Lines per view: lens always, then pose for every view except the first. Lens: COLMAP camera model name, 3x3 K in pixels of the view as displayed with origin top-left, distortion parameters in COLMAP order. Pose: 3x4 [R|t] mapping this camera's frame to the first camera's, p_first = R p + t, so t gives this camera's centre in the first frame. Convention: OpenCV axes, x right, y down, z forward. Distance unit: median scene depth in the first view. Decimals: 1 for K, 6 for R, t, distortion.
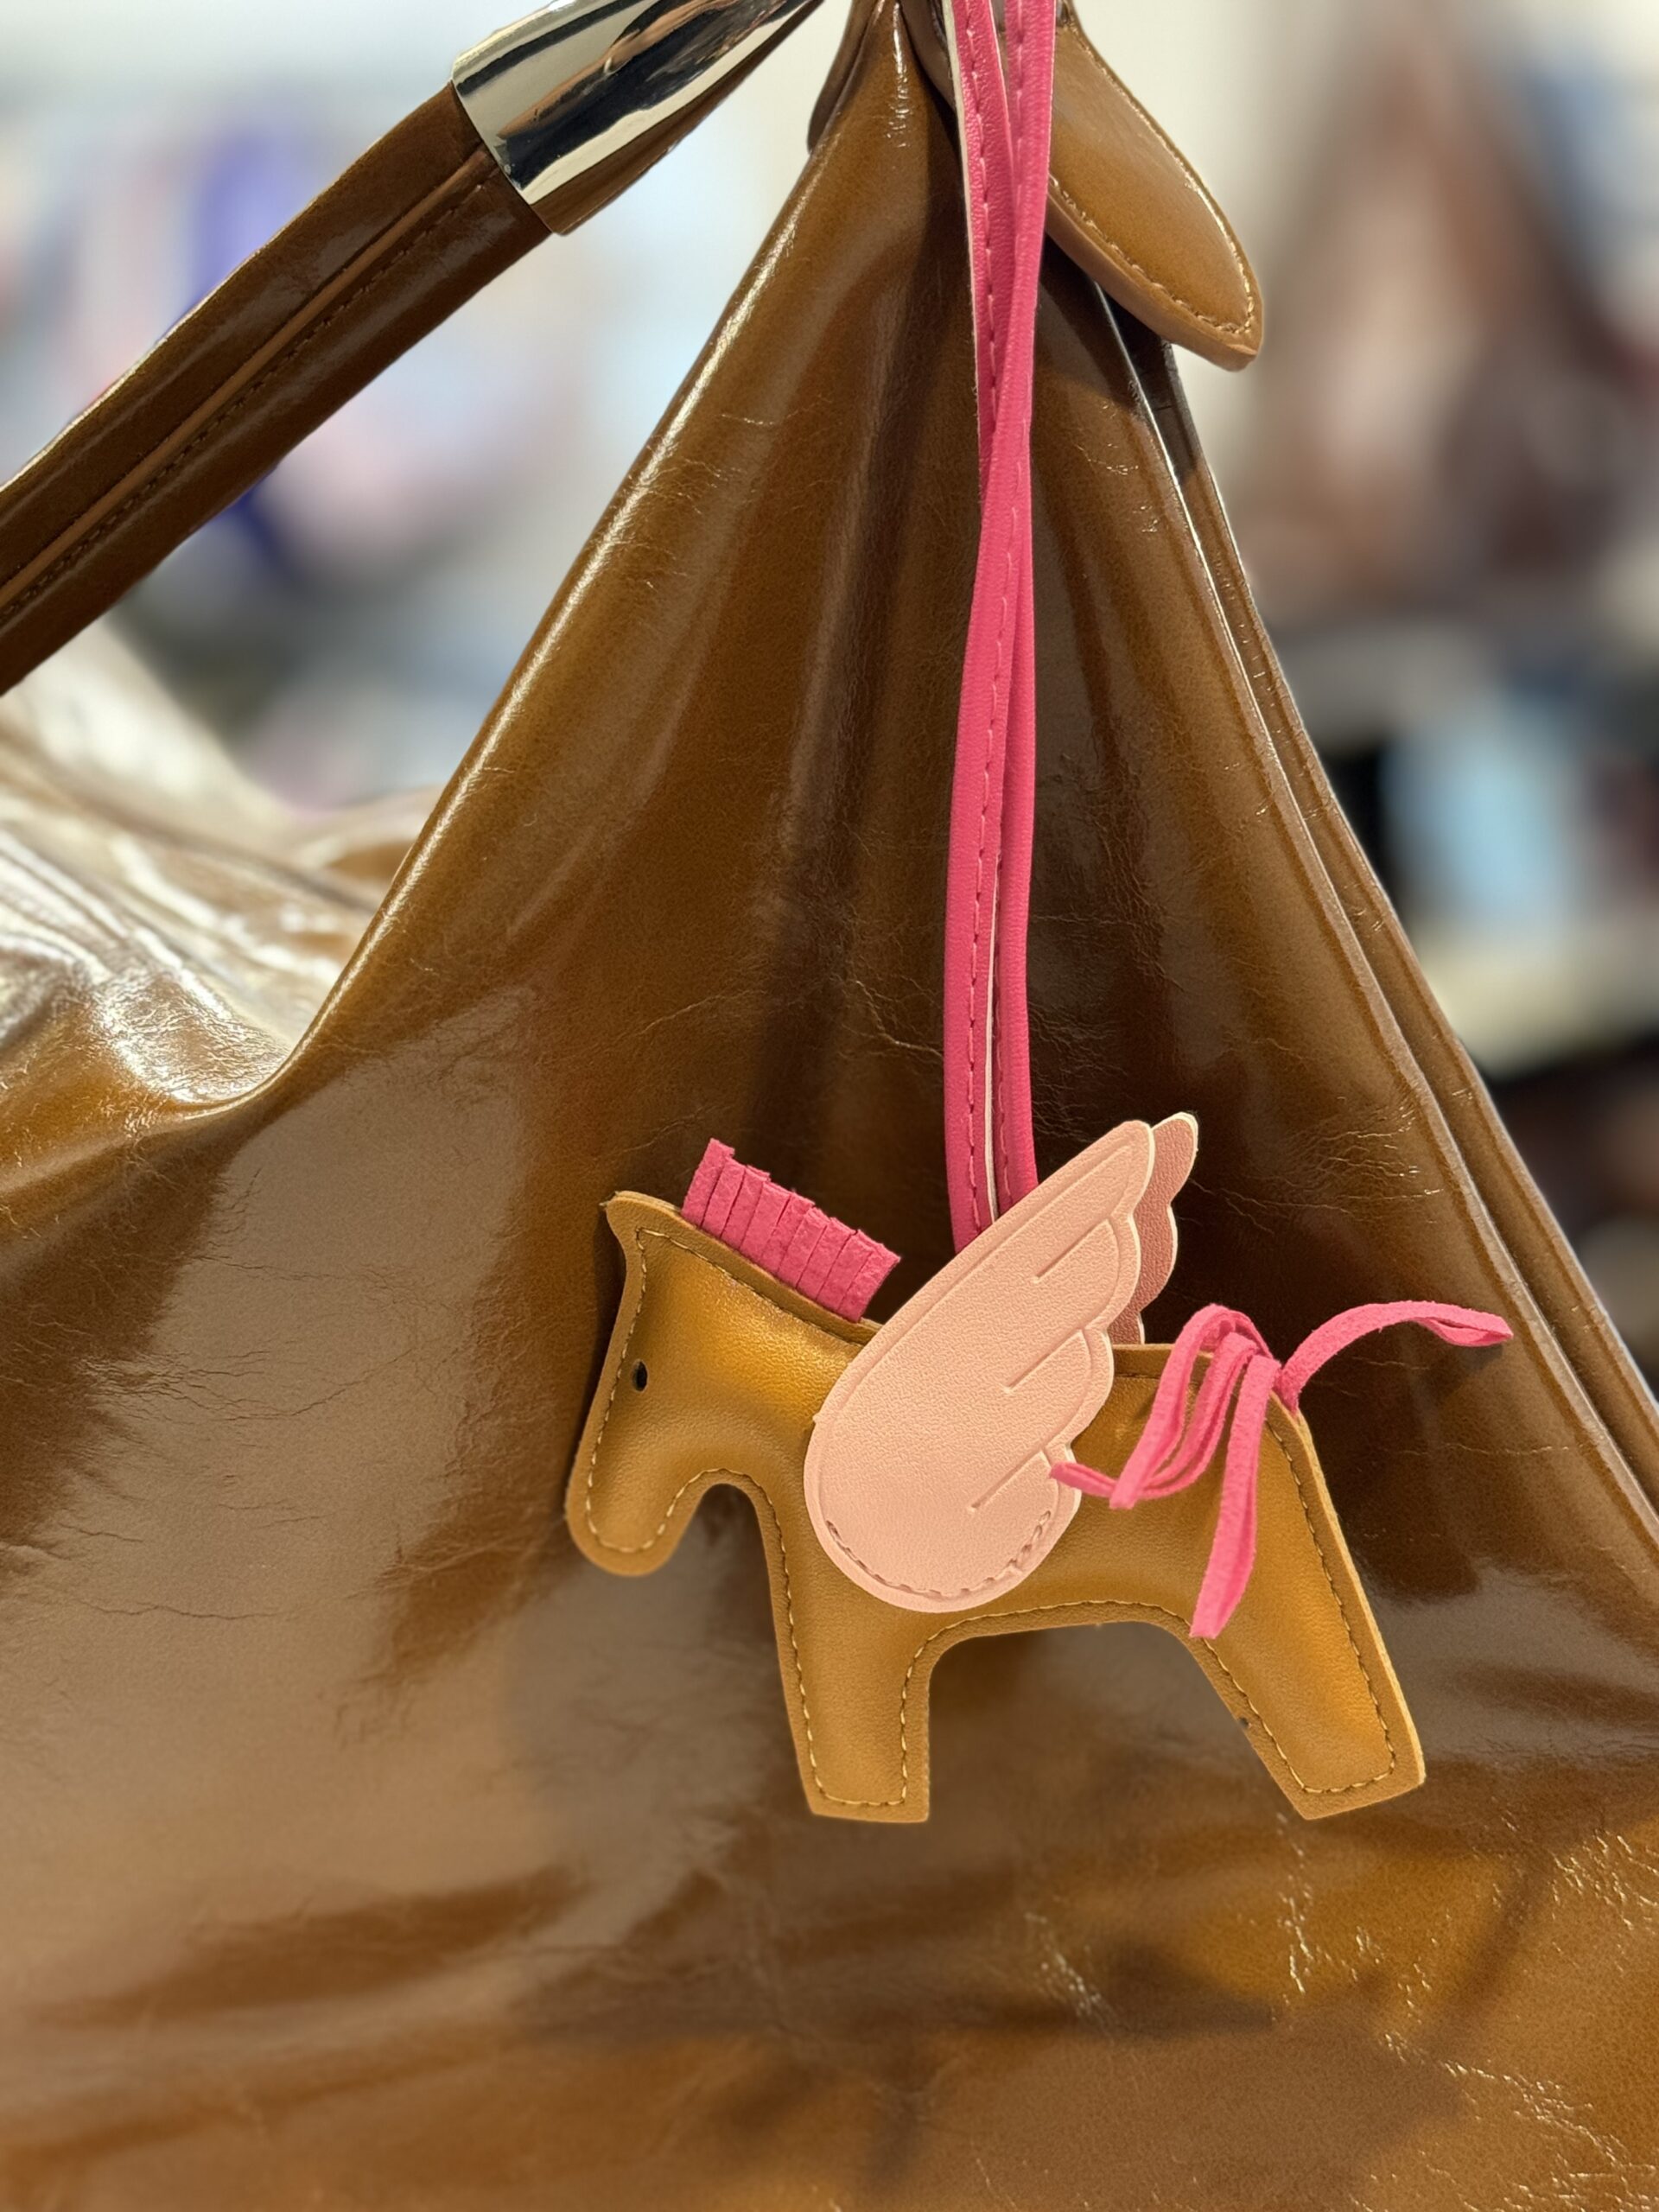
lens RADIAL K [[3758.7, 0, 821.2], [0, 3758.7, 1151.2], [0, 0, 1]] dist [0.126628, 0.000000]
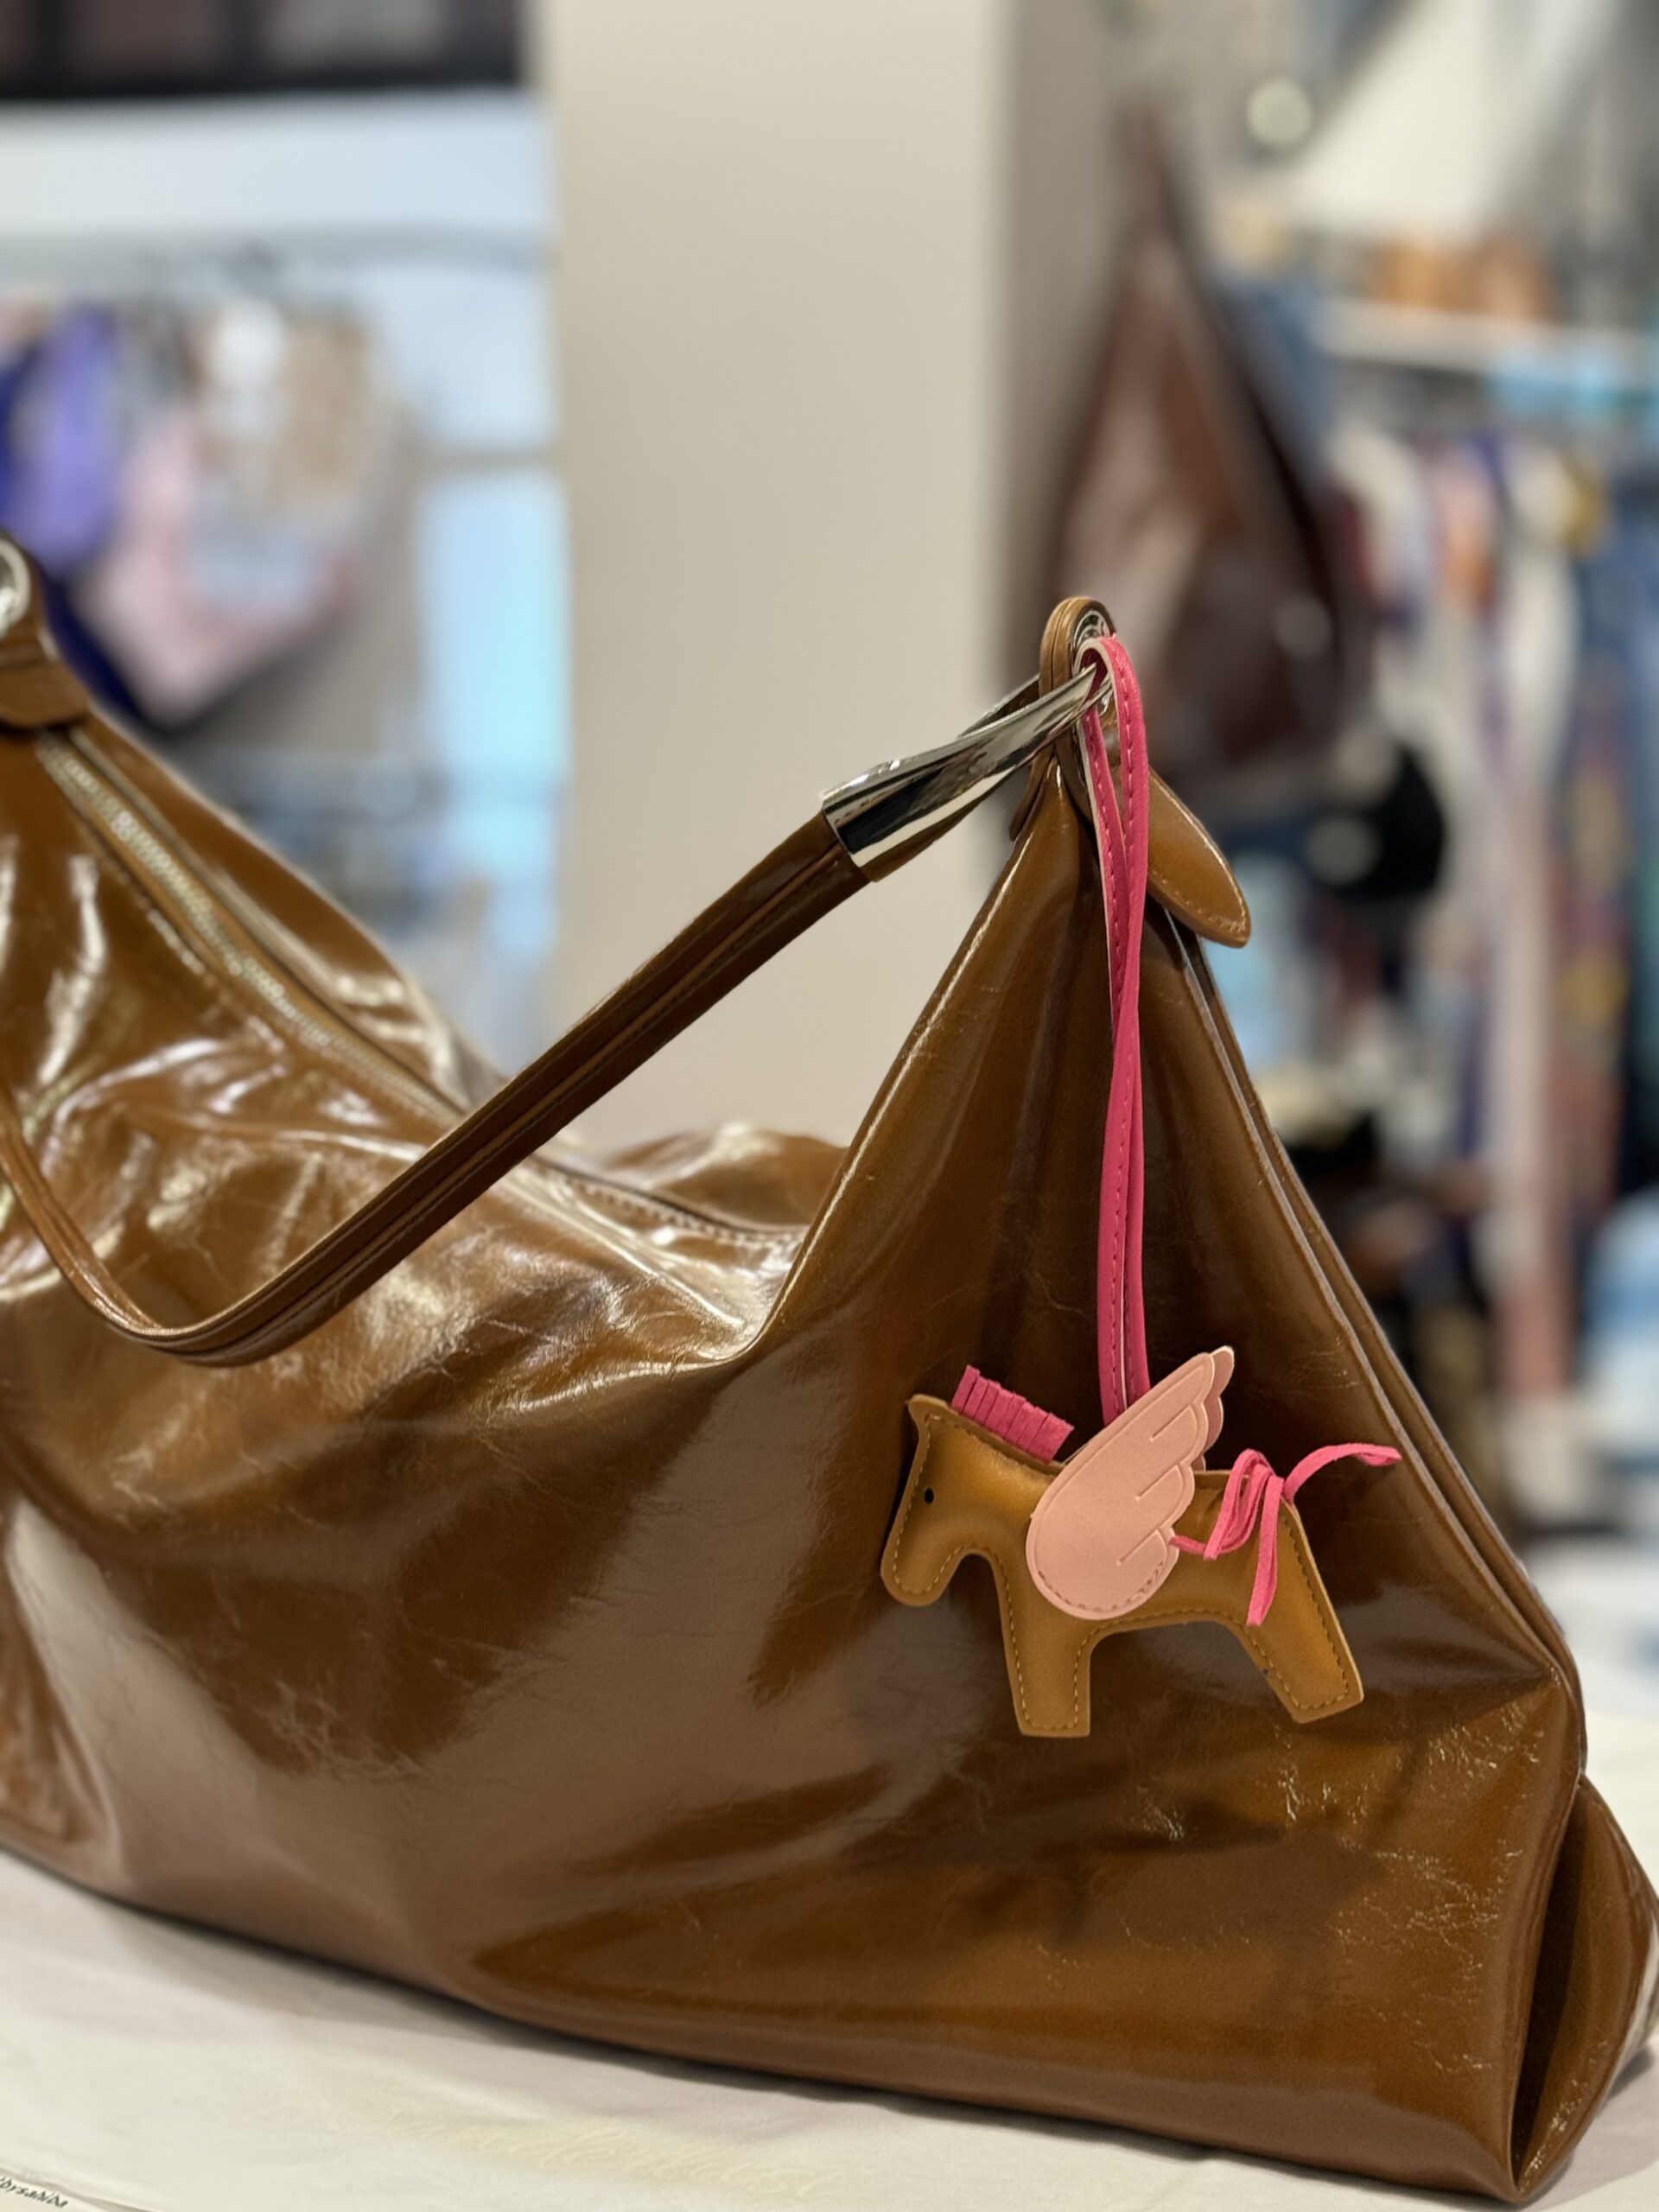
lens RADIAL K [[3758.7, 0, 819.9], [0, 3758.7, 1108.1], [0, 0, 1]] dist [0.126628, 0.000000]
pose [[0.996566, -0.025549, 0.078759, -0.247010], [0.027107, 0.999456, -0.018773, -0.098208], [-0.078237, 0.020843, 0.996717, -0.846391]]
